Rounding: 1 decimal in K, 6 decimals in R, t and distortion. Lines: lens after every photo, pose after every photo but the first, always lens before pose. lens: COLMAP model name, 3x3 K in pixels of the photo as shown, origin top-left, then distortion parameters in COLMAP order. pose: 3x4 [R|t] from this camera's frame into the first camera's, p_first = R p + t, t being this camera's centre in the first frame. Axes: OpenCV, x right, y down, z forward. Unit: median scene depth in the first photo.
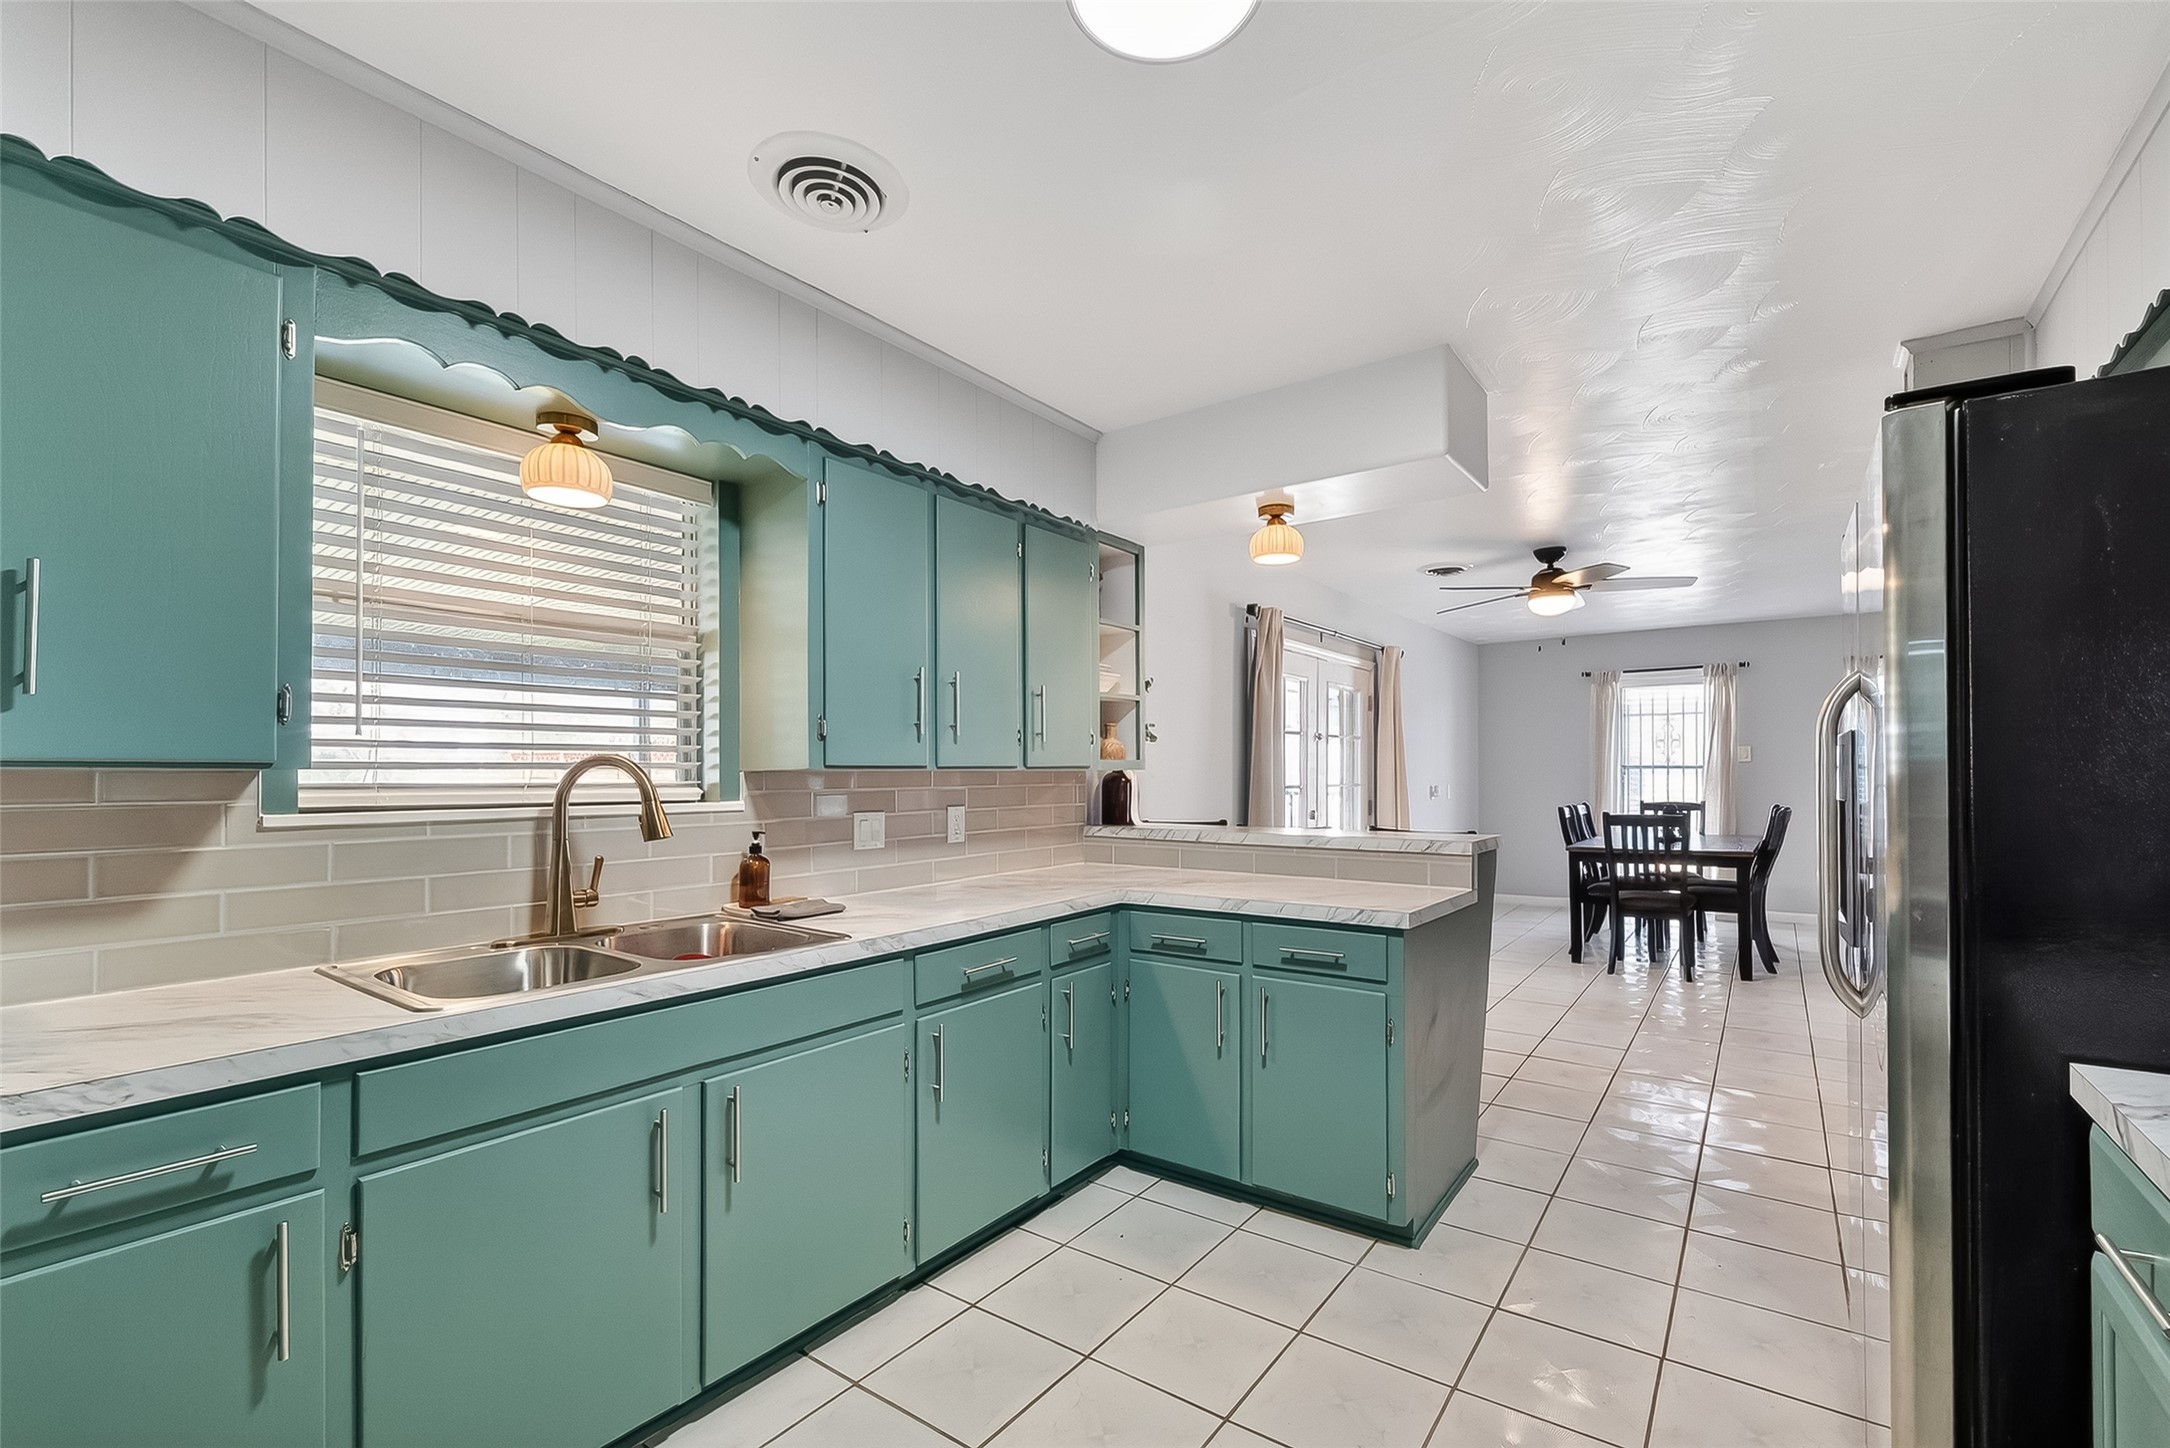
lens RADIAL K [[920.5, 0, 1088.5], [0, 920.5, 758.8], [0, 0, 1]] dist [-0.001595, 0.000088]
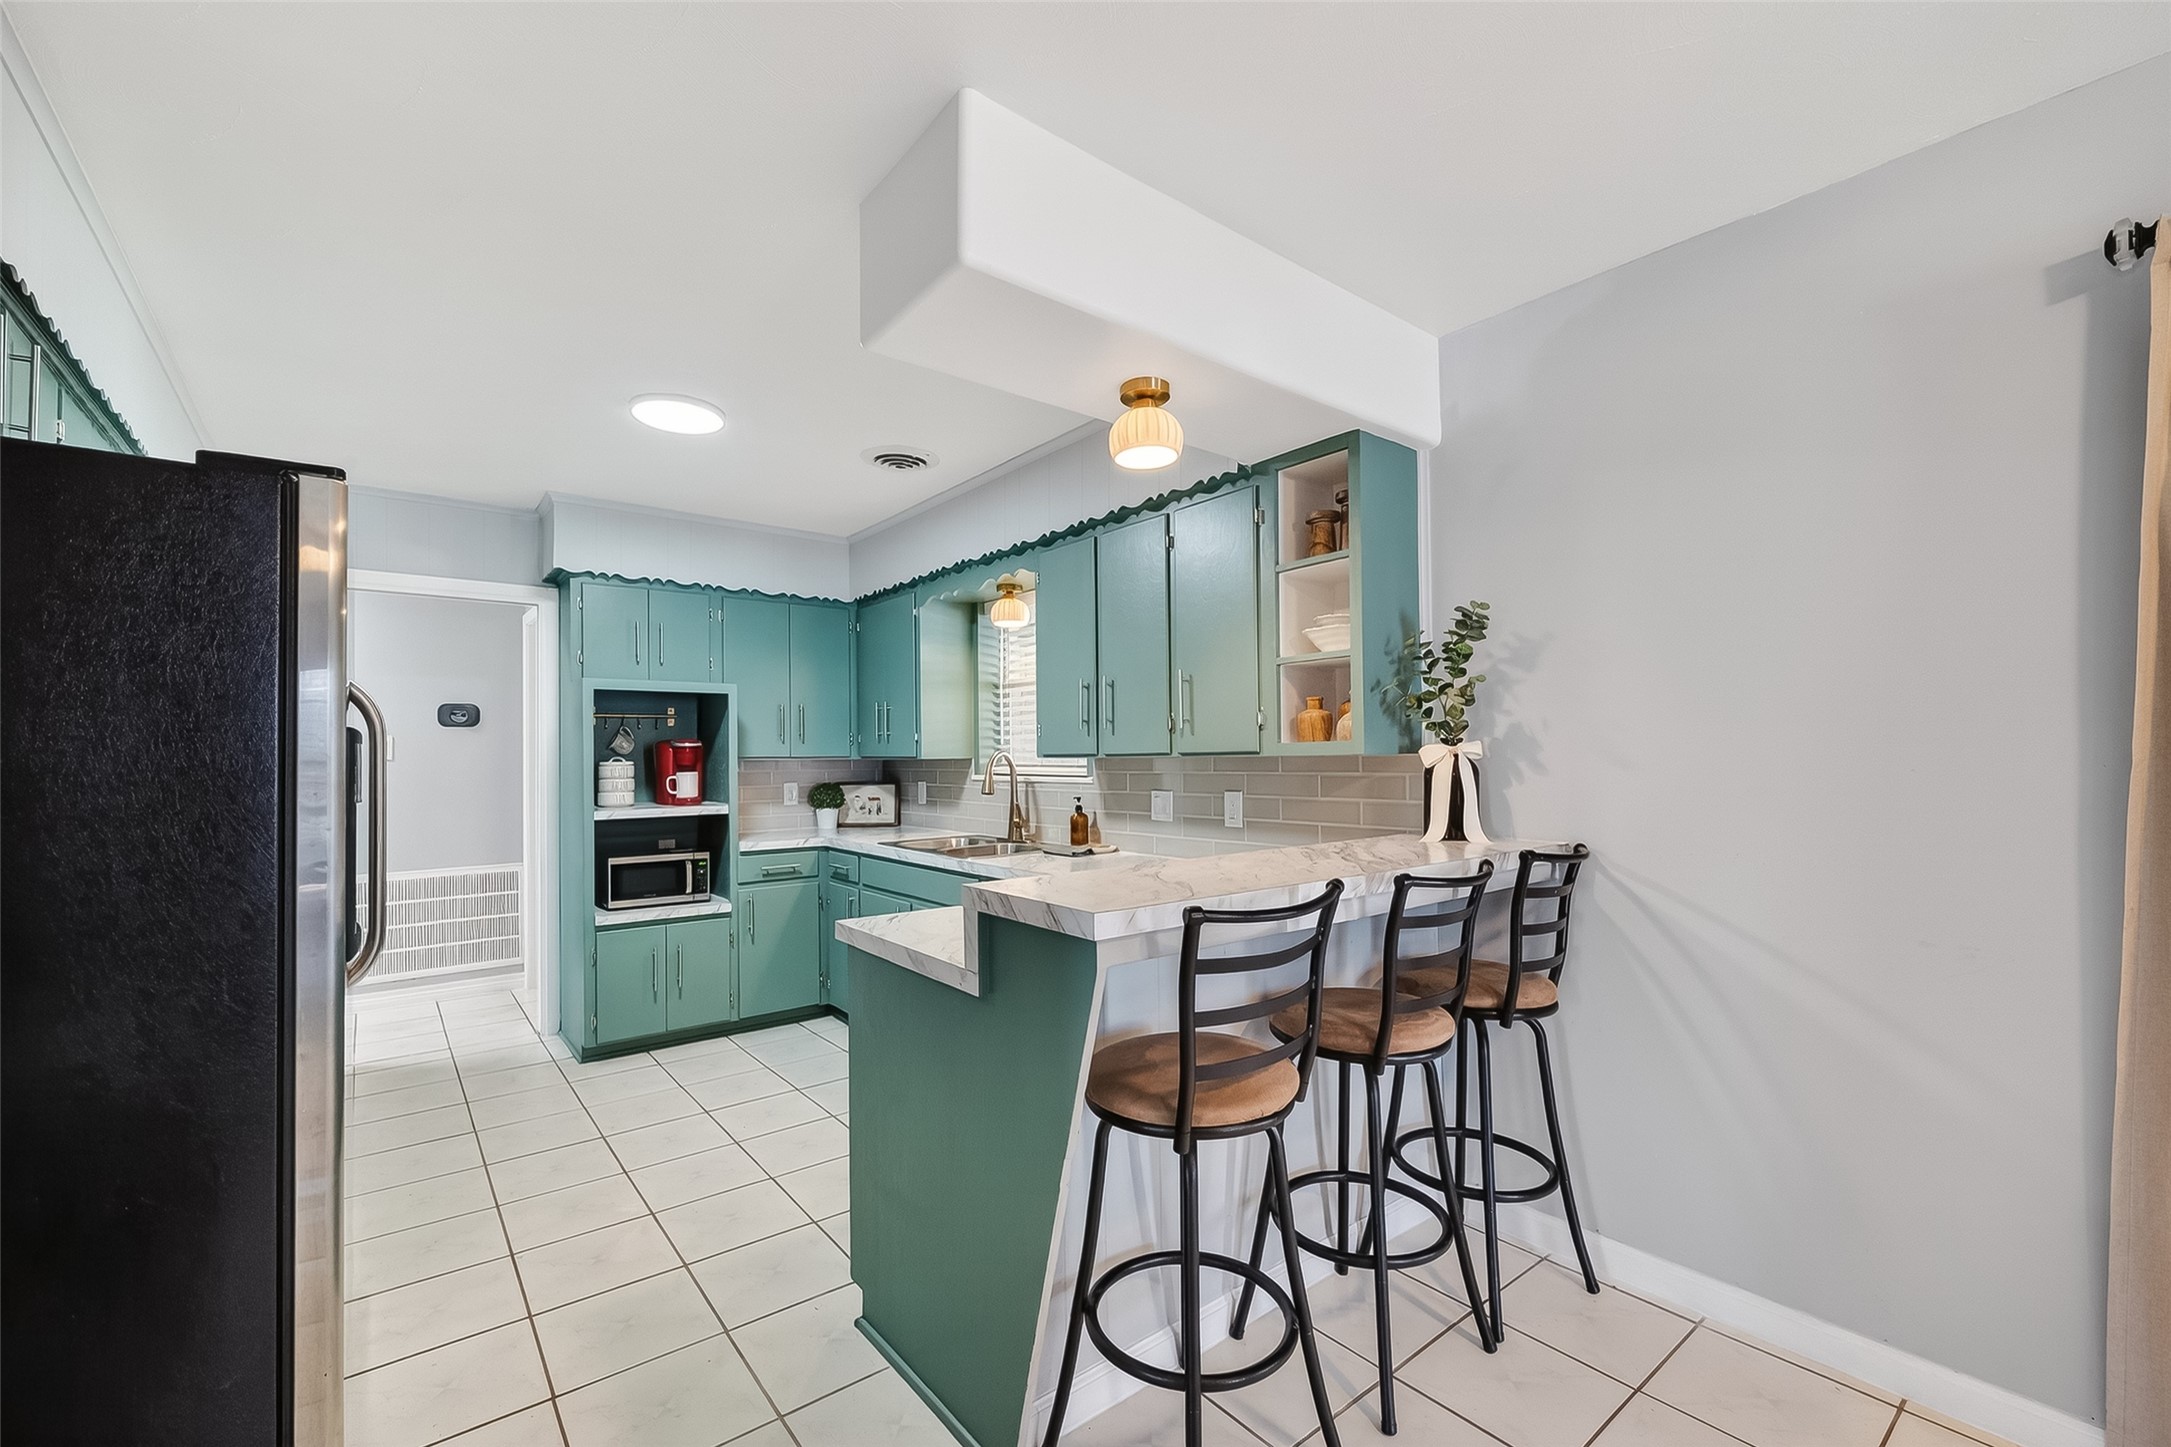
lens RADIAL K [[905.2, 0, 1049.1], [0, 905.2, 753.6], [0, 0, 1]] dist [0.000083, 0.000029]
pose [[-0.296567, -0.000878, -0.955011, 1.070203], [0.021866, 0.999731, -0.007710, 0.015646], [0.954762, -0.023169, -0.296469, 1.359208]]
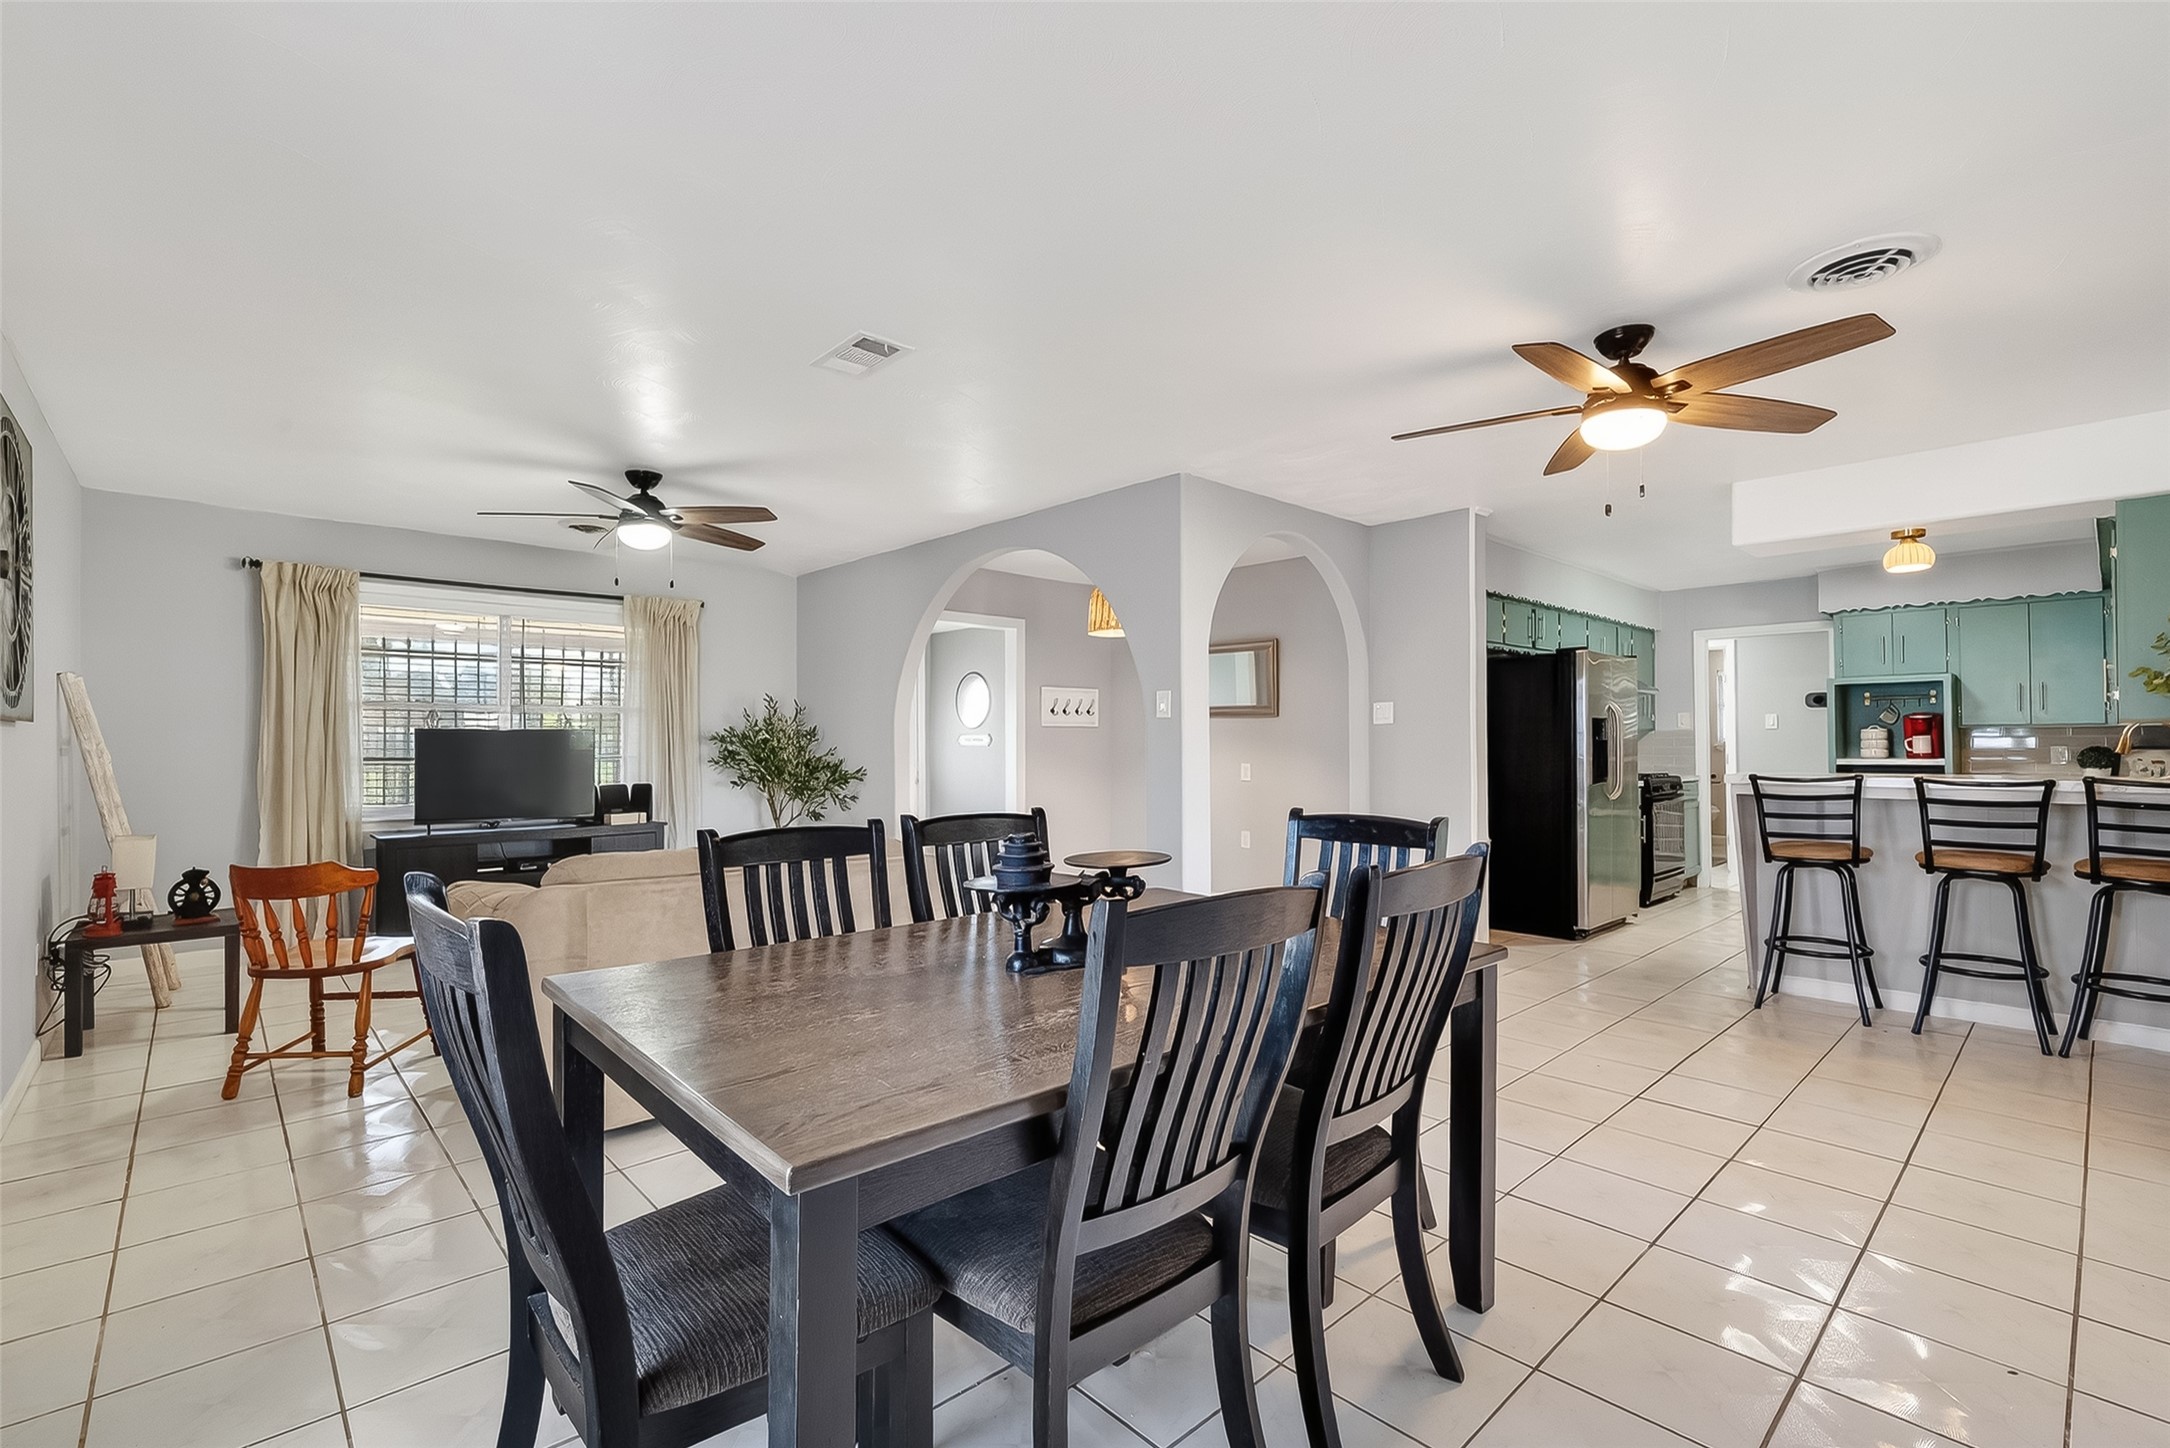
lens RADIAL K [[939.1, 0, 1085.0], [0, 939.1, 724.0], [0, 0, 1]] dist [-0.000048, 0.000068]
pose [[-0.979702, 0.010057, 0.200205, 1.359304], [0.004162, 0.999546, -0.029845, 0.058203], [-0.200414, -0.028406, -0.979299, 3.196729]]
